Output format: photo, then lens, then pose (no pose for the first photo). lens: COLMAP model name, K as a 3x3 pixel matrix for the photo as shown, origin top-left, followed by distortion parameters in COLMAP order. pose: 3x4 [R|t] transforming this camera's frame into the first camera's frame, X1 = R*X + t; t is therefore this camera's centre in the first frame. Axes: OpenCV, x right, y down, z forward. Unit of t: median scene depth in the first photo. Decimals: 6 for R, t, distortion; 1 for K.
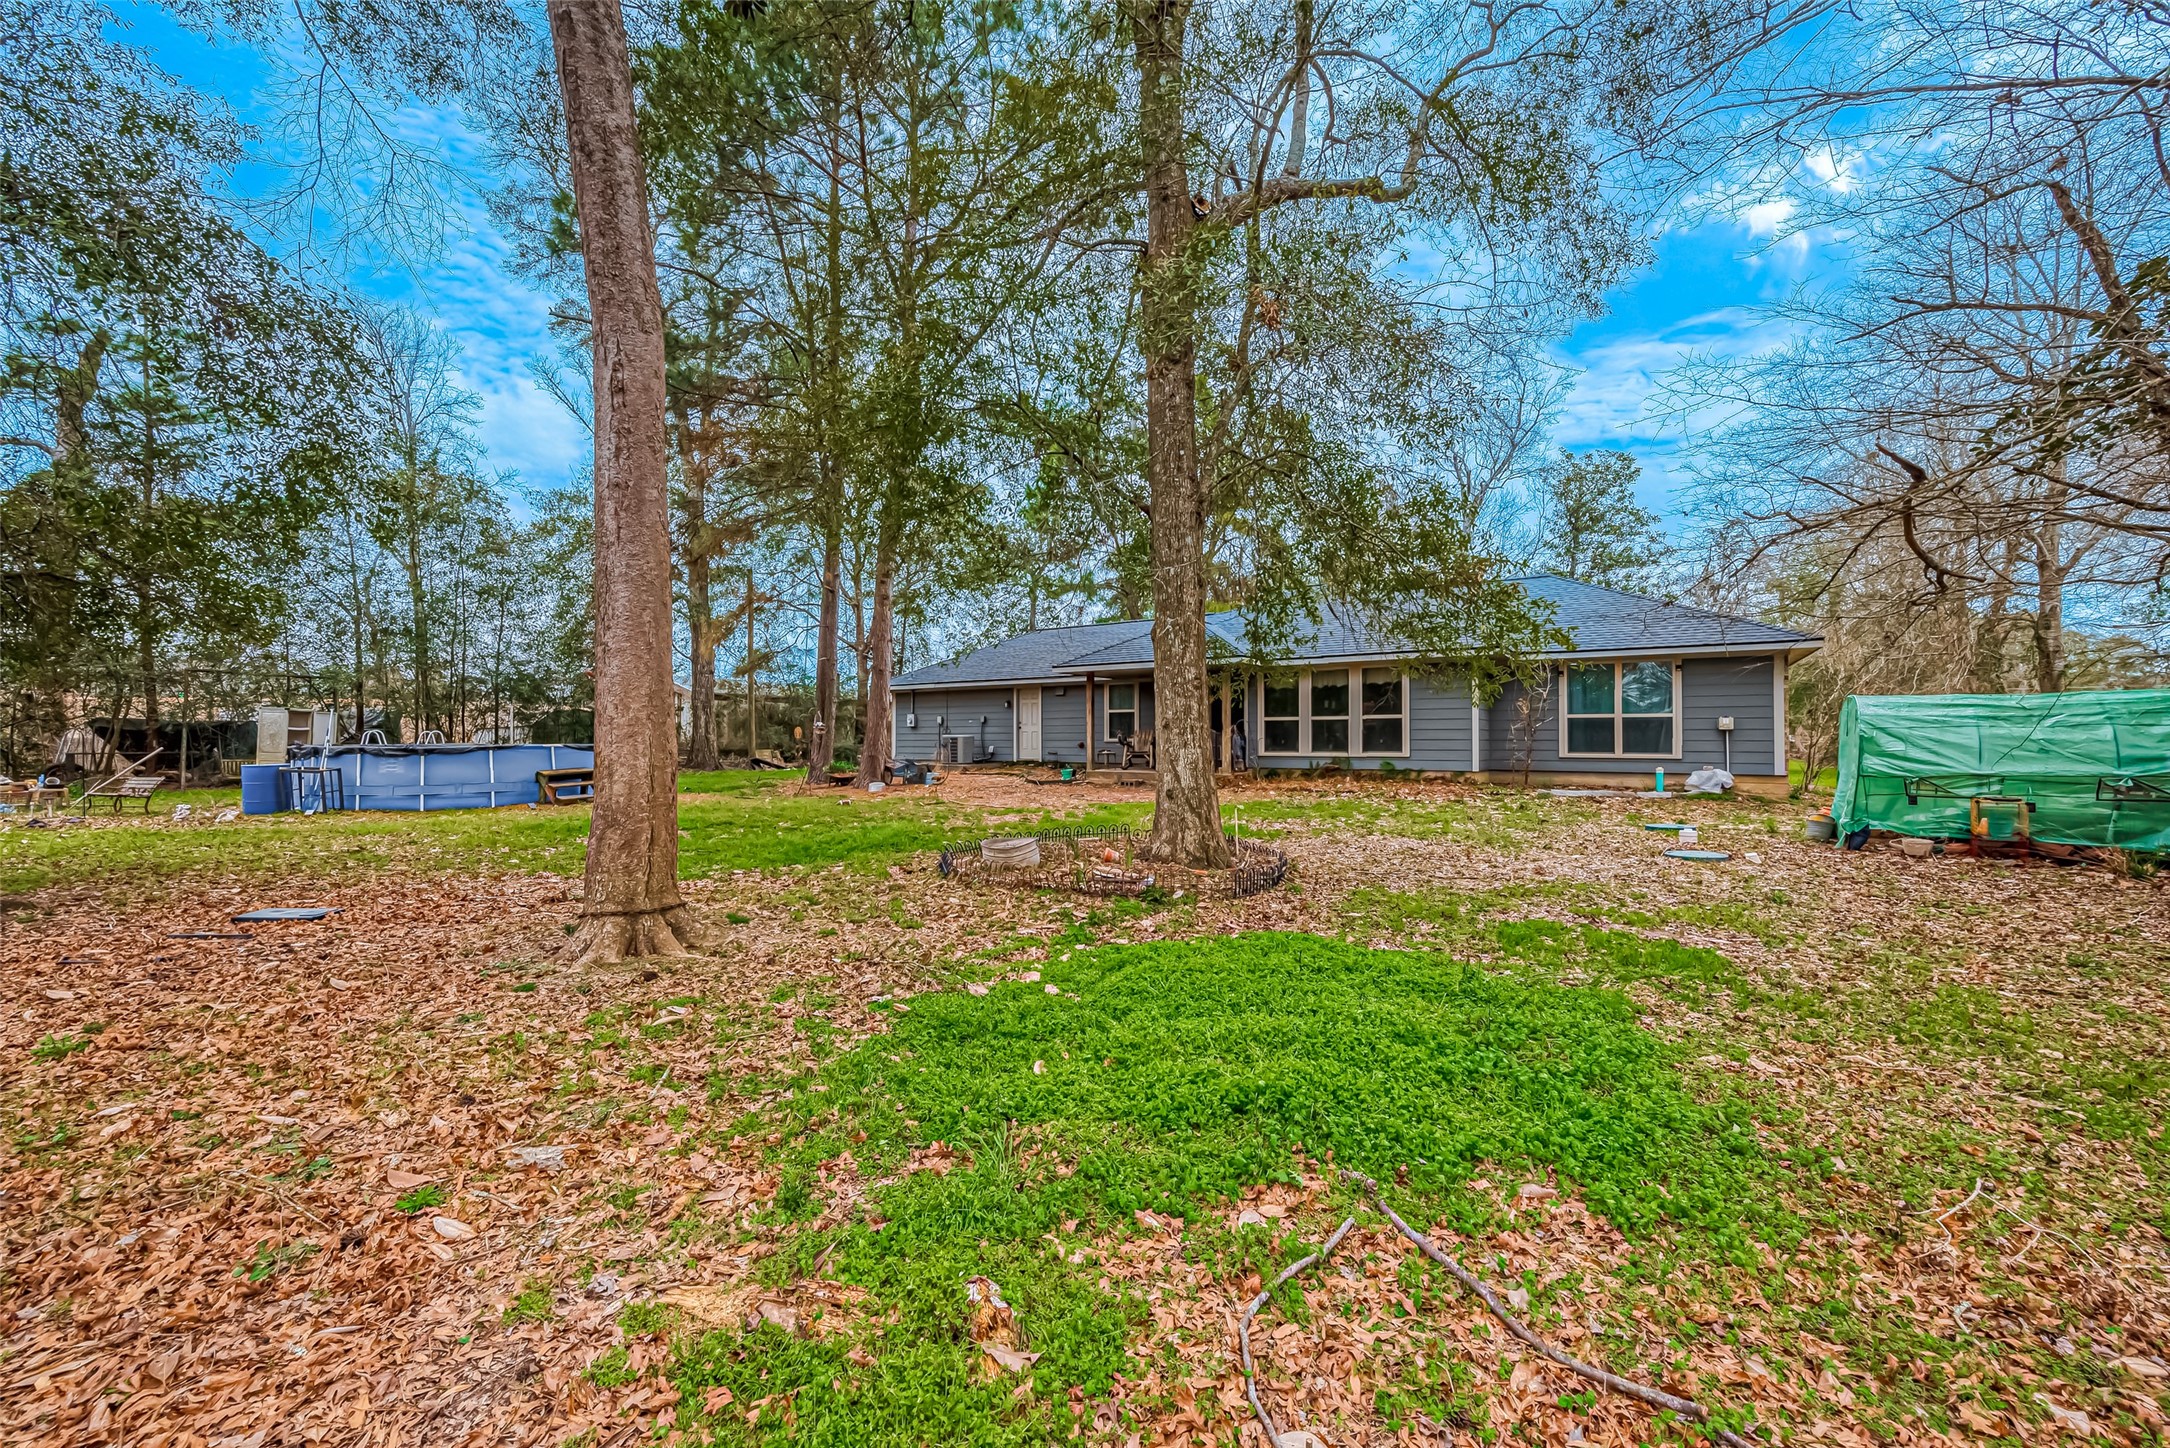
lens RADIAL K [[869.9, 0, 1080.6], [0, 869.9, 728.7], [0, 0, 1]] dist [0.001880, 0.000041]
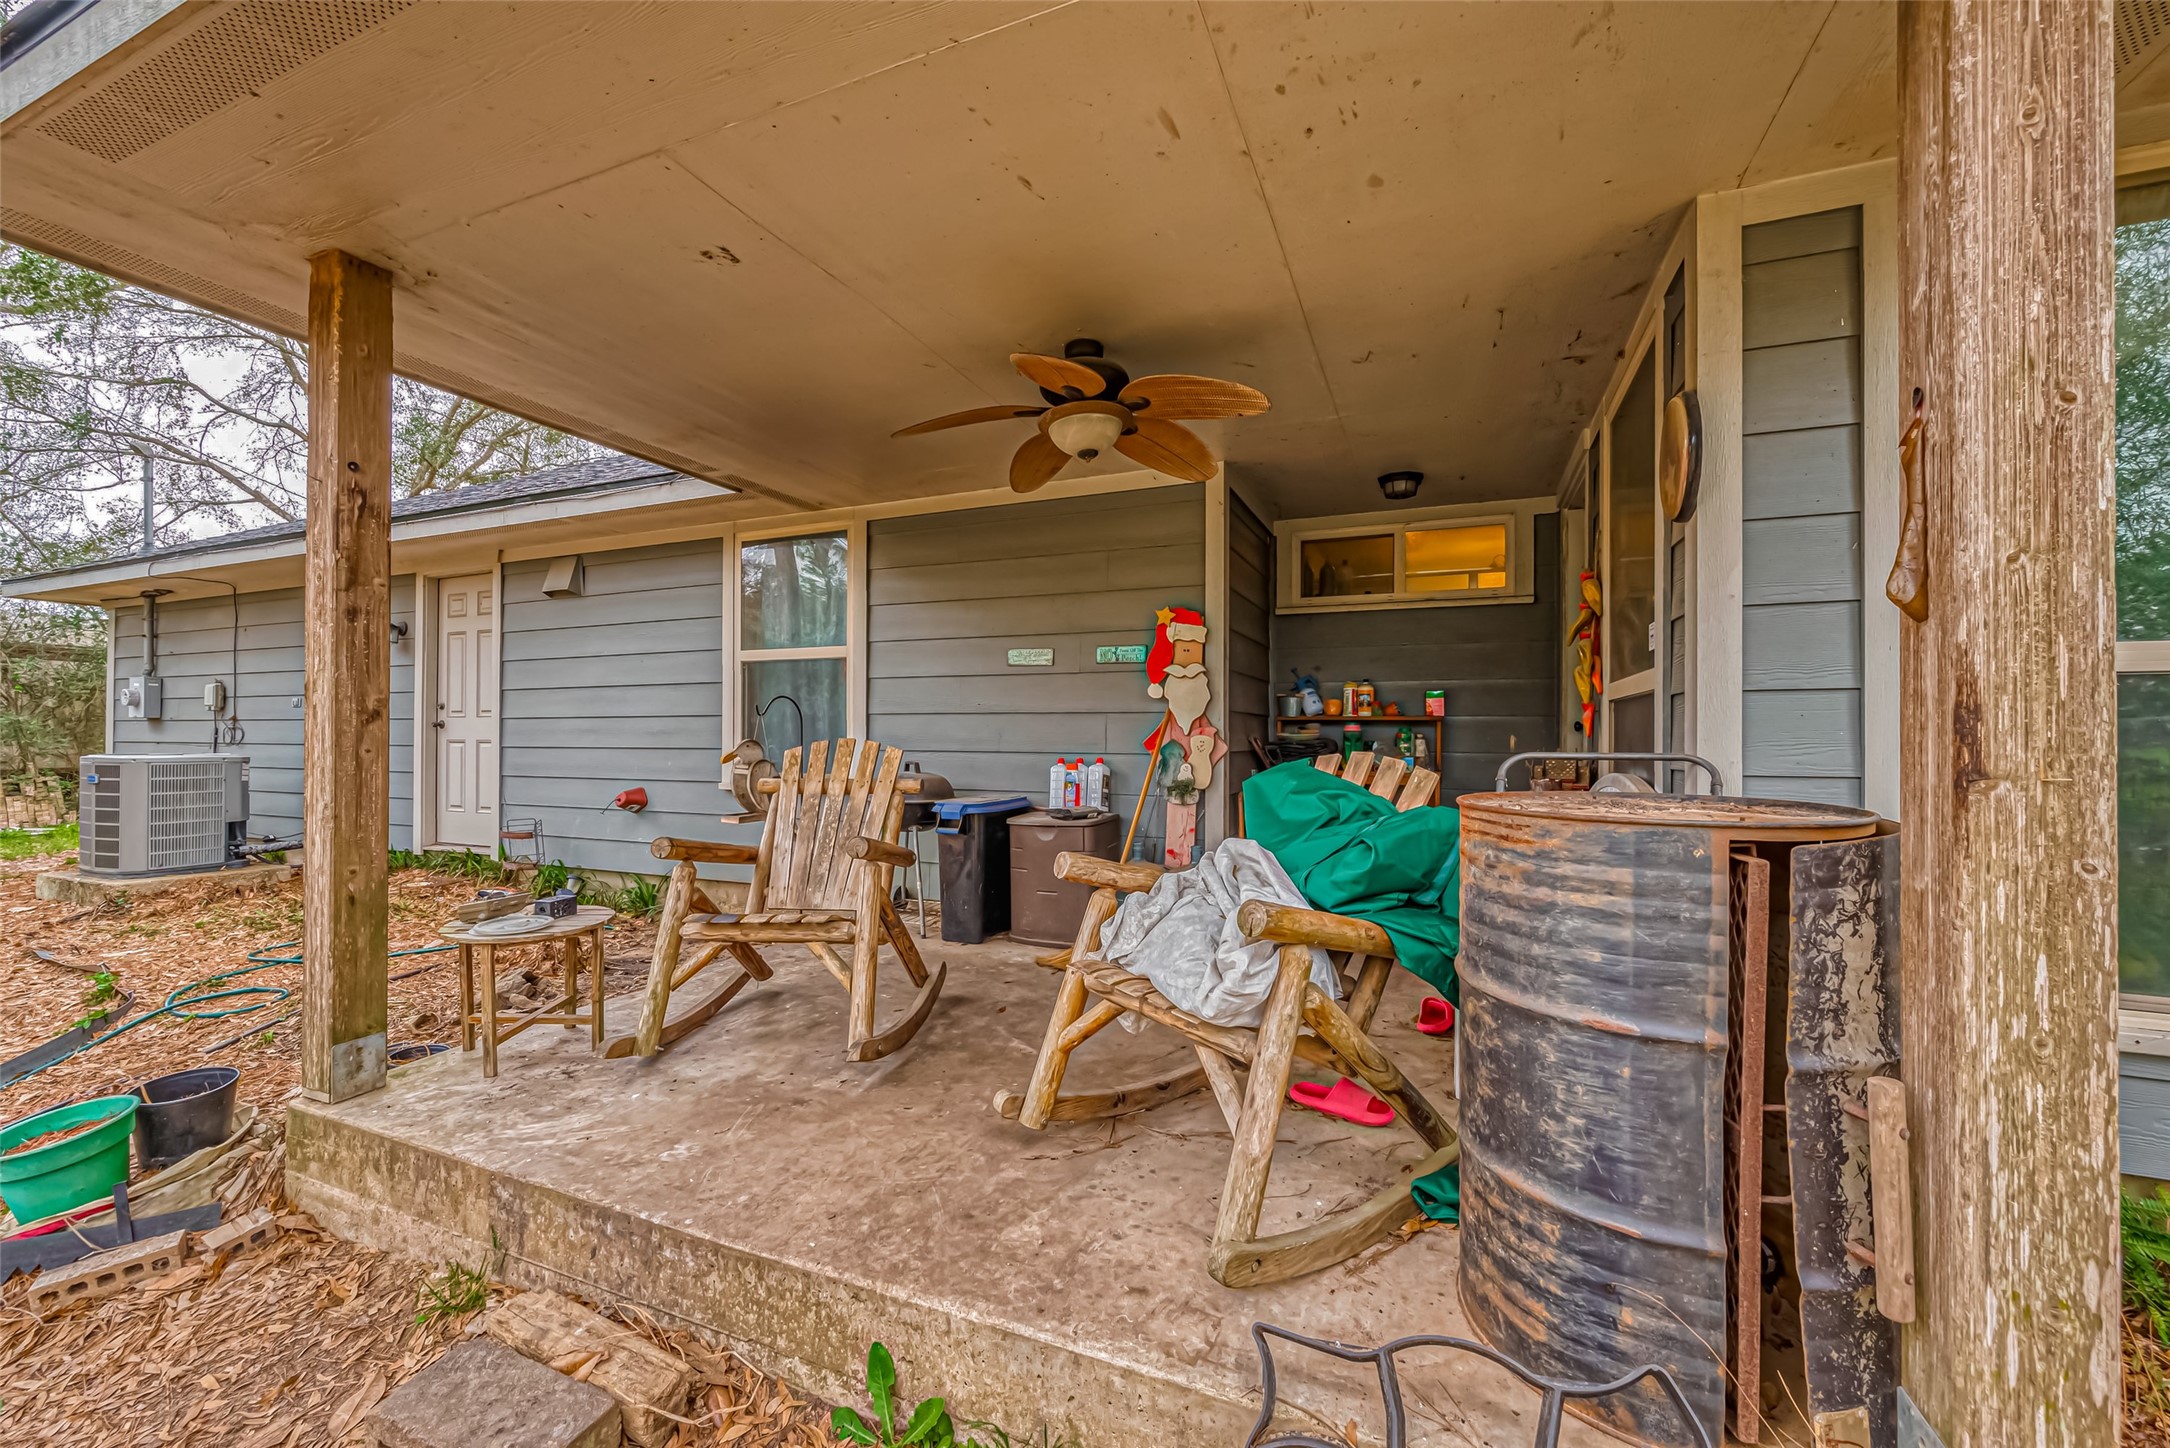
lens RADIAL K [[869.9, 0, 1090.9], [0, 869.9, 725.7], [0, 0, 1]] dist [0.001880, 0.000041]
pose [[0.981748, 0.010770, 0.189879, 0.101149], [-0.010261, 0.999941, -0.003665, -0.002756], [-0.189907, 0.001650, 0.981801, 0.961631]]
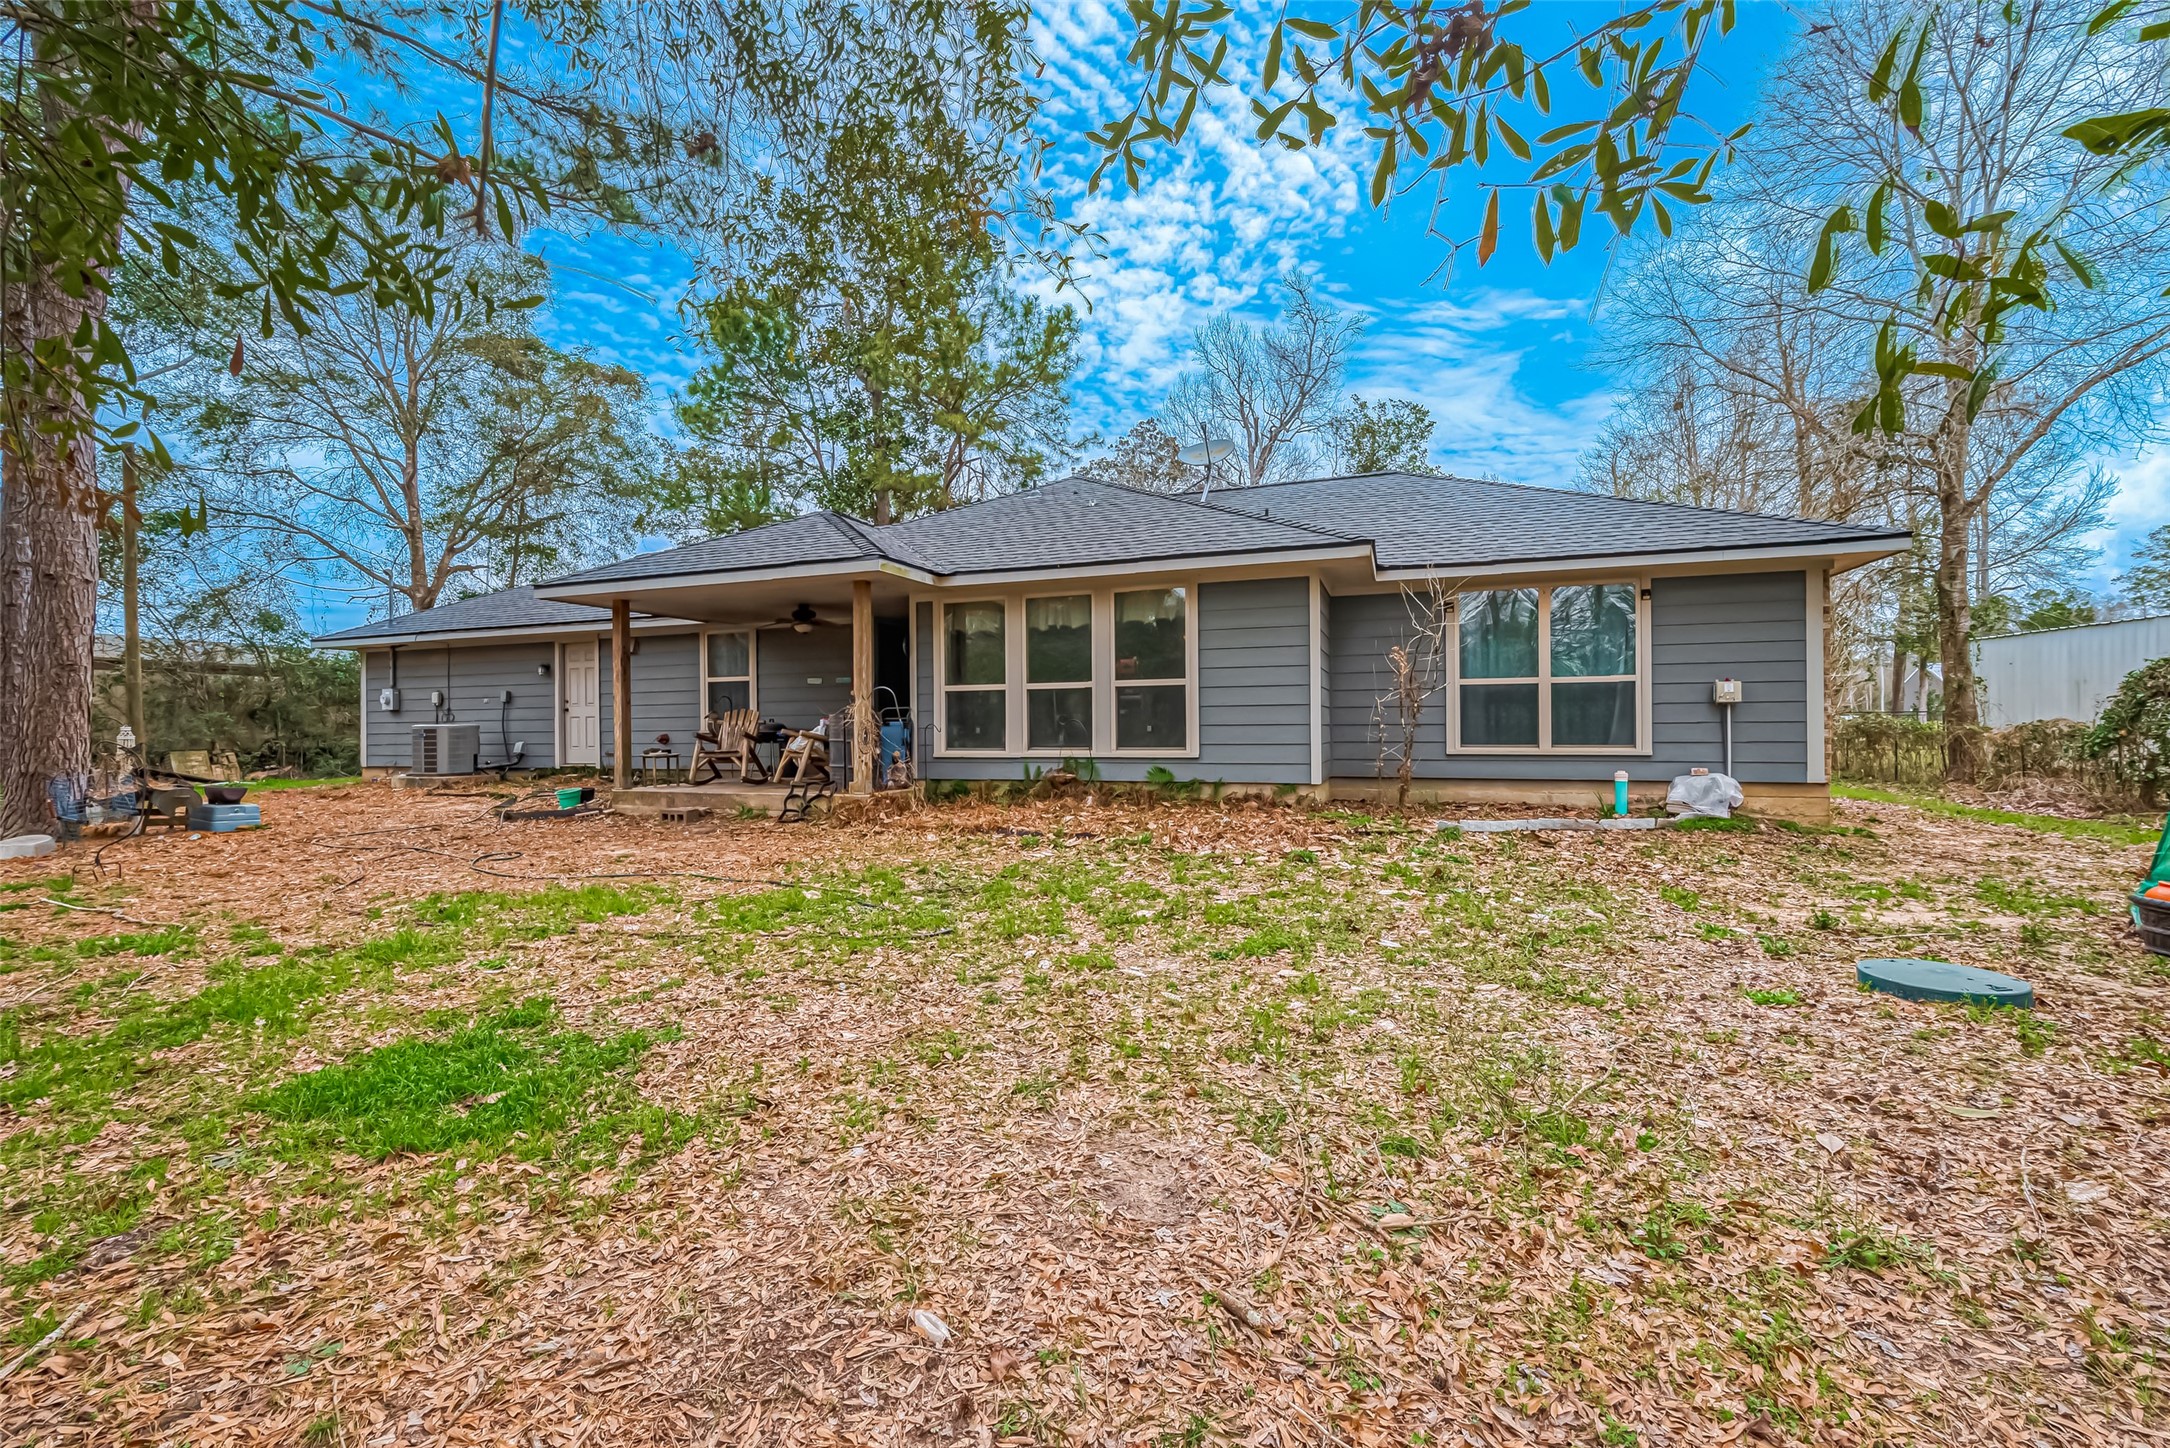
lens RADIAL K [[869.9, 0, 1092.3], [0, 869.9, 718.5], [0, 0, 1]] dist [0.001880, 0.000041]
pose [[0.969931, -0.005777, 0.243311, 0.177211], [0.005264, 0.999982, 0.002757, 0.006466], [-0.243322, -0.001393, 0.969945, 0.478177]]
